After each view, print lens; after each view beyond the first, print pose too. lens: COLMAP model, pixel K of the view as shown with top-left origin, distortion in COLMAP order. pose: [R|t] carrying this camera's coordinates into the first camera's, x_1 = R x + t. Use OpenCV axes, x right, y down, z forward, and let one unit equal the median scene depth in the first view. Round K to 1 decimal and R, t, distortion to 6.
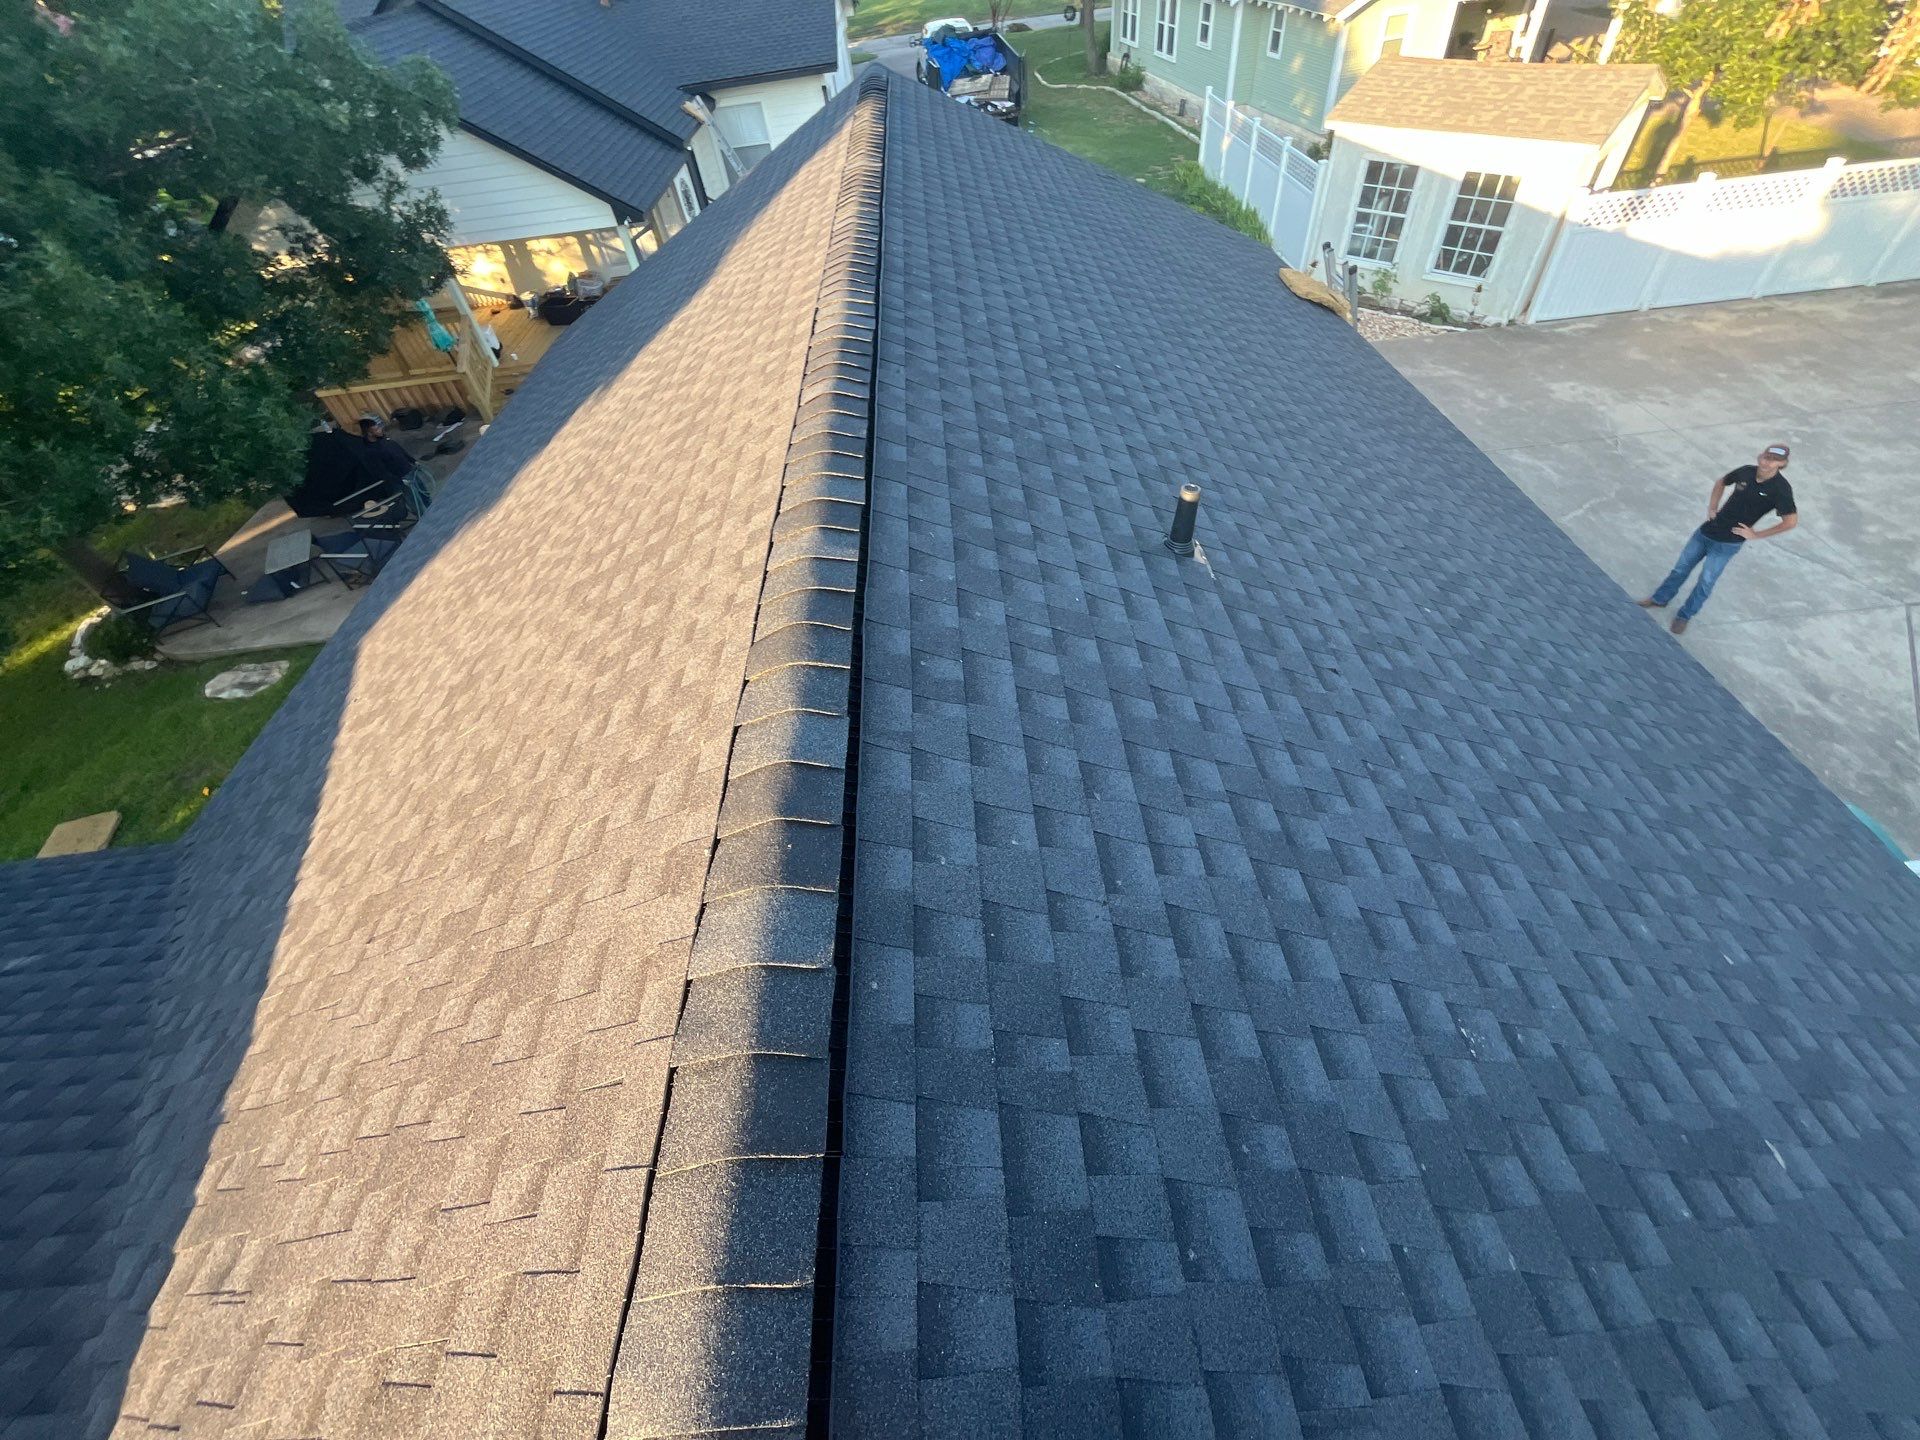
lens RADIAL K [[777.4, 0, 959.7], [0, 777.4, 718.3], [0, 0, 1]] dist [-0.006190, 0.000834]
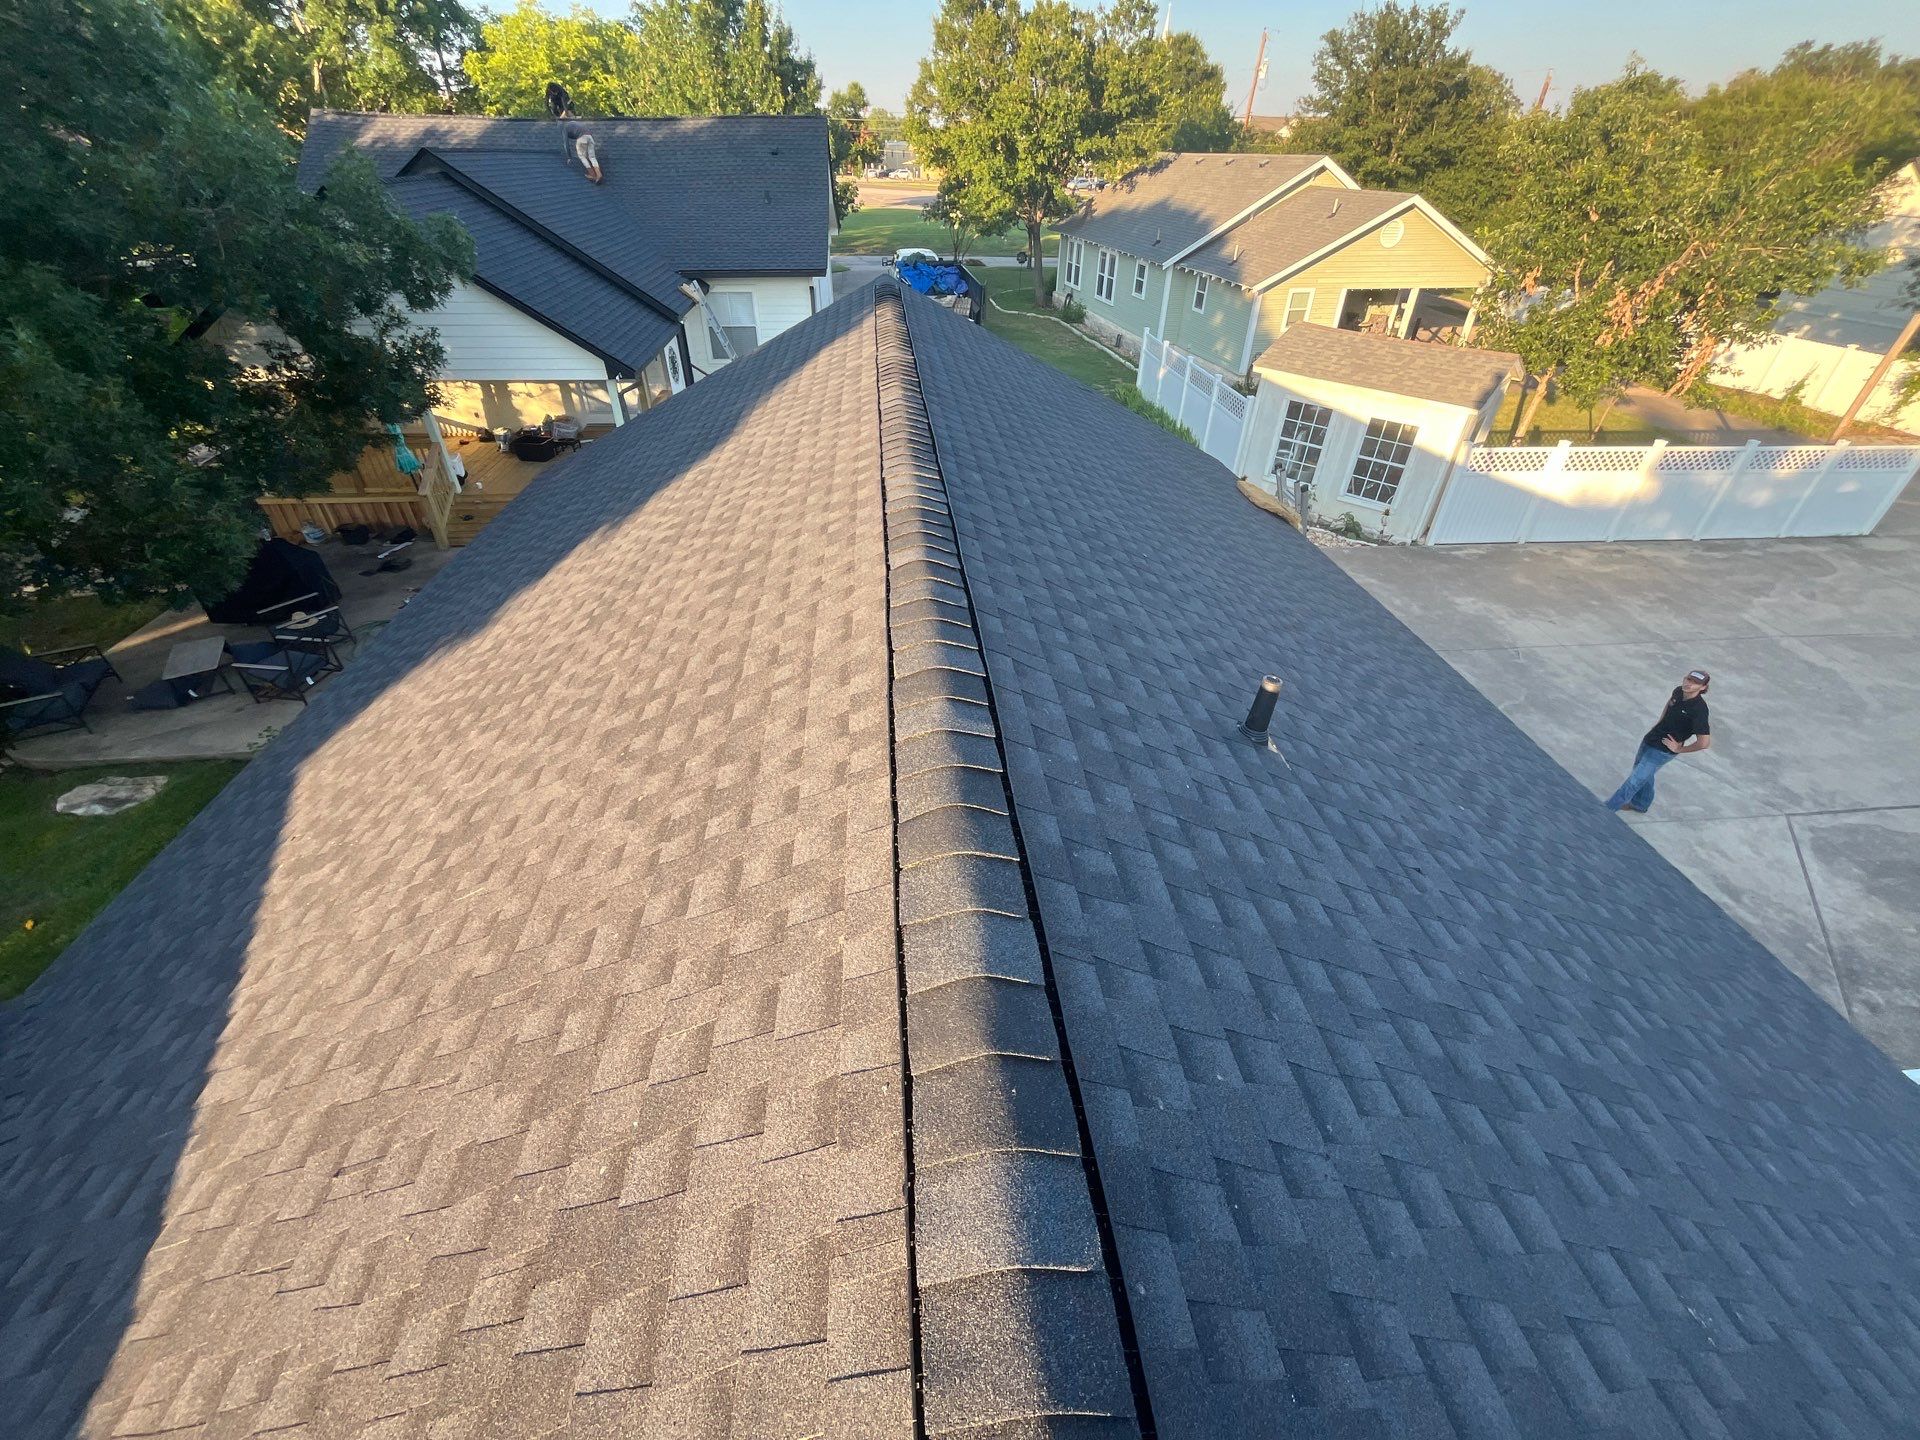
lens RADIAL K [[777.4, 0, 960.2], [0, 777.4, 718.8], [0, 0, 1]] dist [-0.006190, 0.000834]
pose [[0.992775, 0.067139, 0.099452, -0.108052], [-0.046685, 0.979629, -0.195314, -0.016303], [-0.110539, 0.189260, 0.975685, 0.037400]]
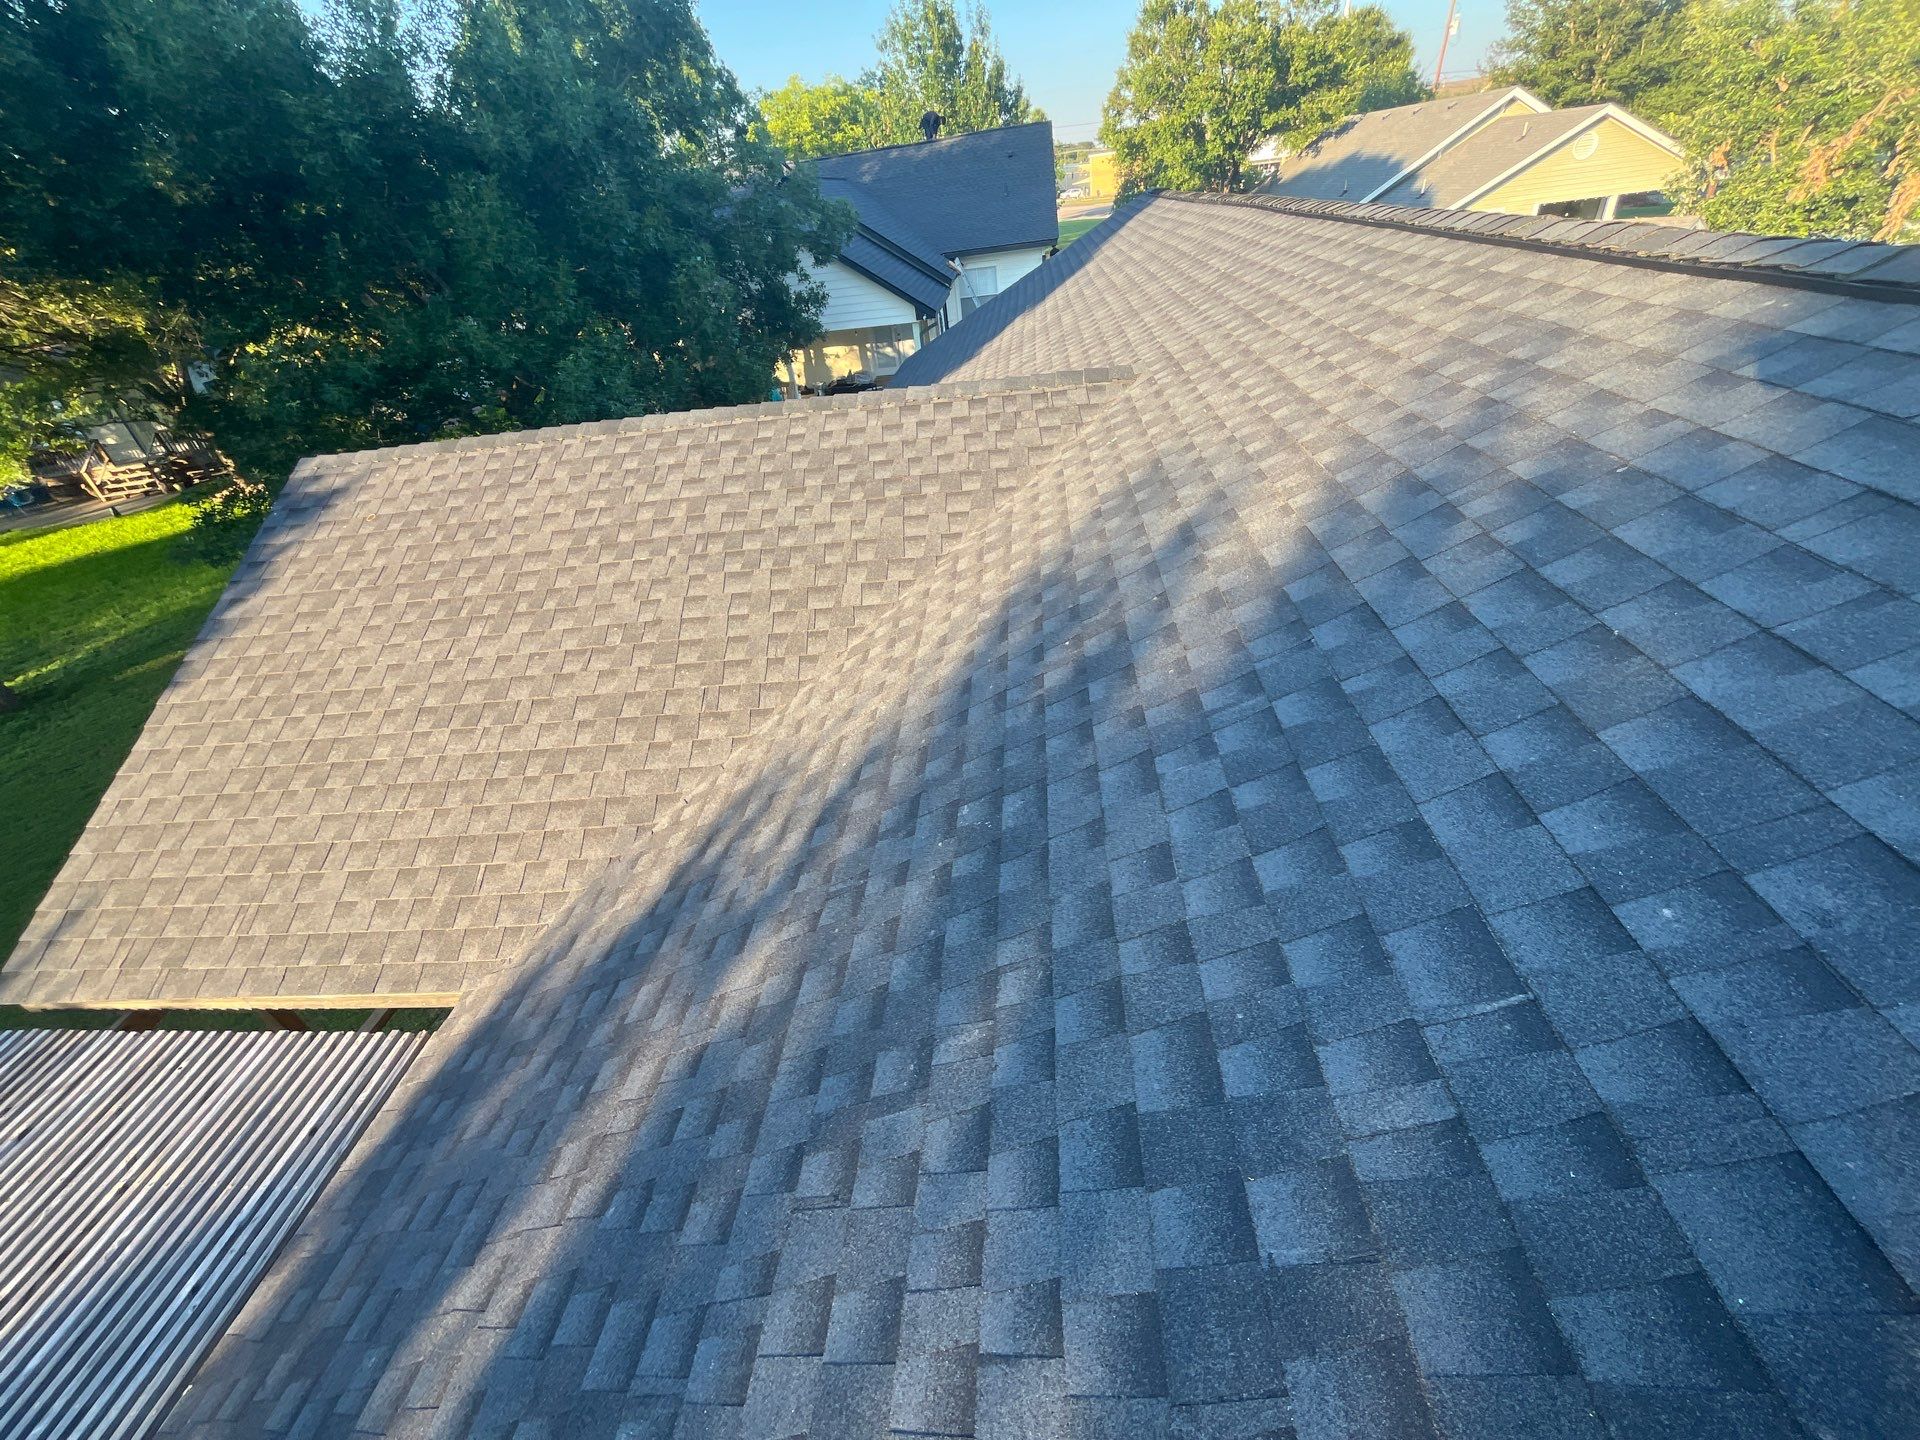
lens RADIAL K [[777.4, 0, 961.8], [0, 777.4, 716.8], [0, 0, 1]] dist [-0.006190, 0.000834]
pose [[0.991661, 0.067317, -0.109891, -0.373432], [-0.089133, 0.974145, -0.207597, 0.884346], [0.093075, 0.215661, 0.972022, -0.541390]]
